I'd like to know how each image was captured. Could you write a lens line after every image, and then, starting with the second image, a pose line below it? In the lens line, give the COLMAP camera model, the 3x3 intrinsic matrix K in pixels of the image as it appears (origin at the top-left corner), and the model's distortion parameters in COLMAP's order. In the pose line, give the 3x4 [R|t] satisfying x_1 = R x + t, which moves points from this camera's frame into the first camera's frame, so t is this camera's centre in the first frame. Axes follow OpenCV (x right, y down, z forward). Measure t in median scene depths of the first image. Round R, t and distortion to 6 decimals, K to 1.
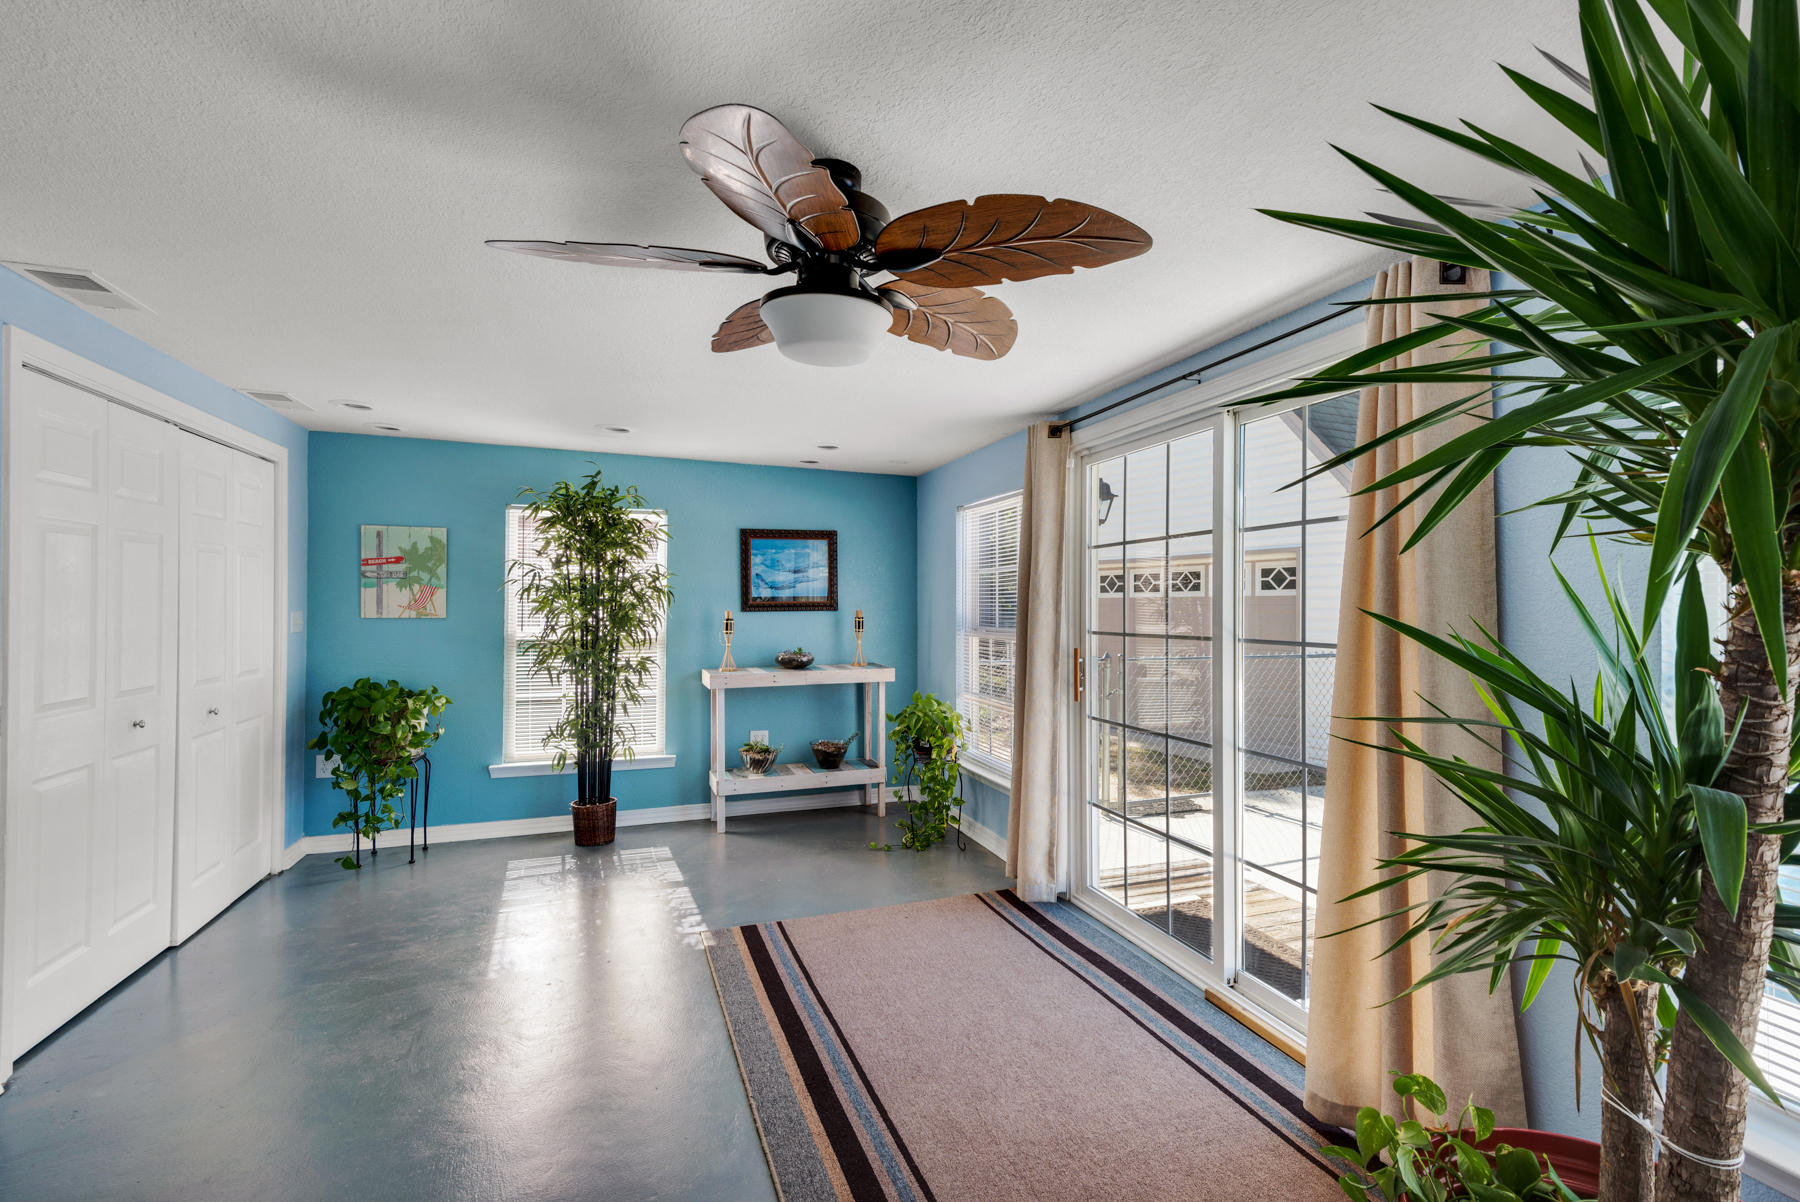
lens RADIAL K [[825.5, 0, 908.9], [0, 825.5, 592.8], [0, 0, 1]] dist [-0.000160, -0.000165]
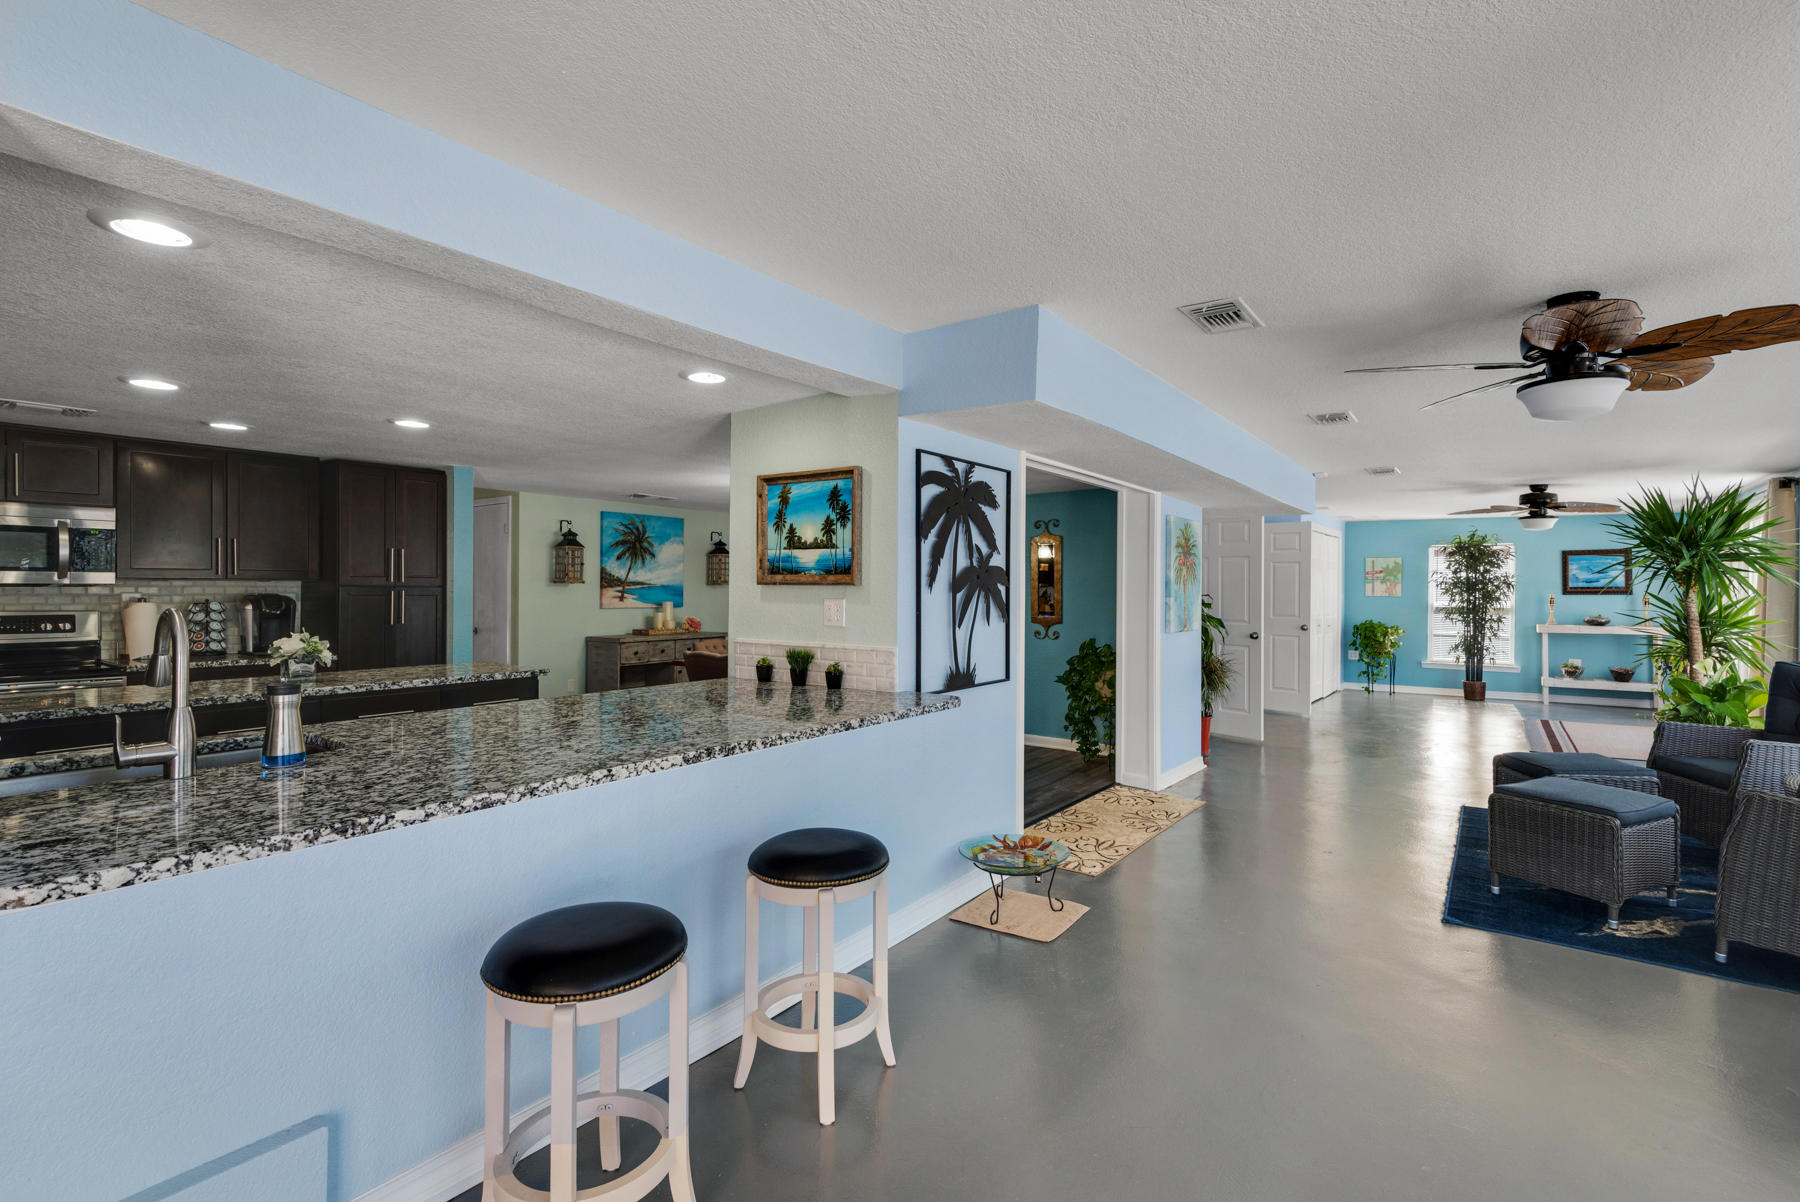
lens RADIAL K [[825.5, 0, 908.9], [0, 825.5, 592.8], [0, 0, 1]] dist [-0.000160, -0.000165]
pose [[0.567130, 0.001970, -0.823626, 0.558807], [0.006517, 0.999955, 0.006880, -0.004705], [0.823603, -0.009270, 0.567091, -1.440619]]
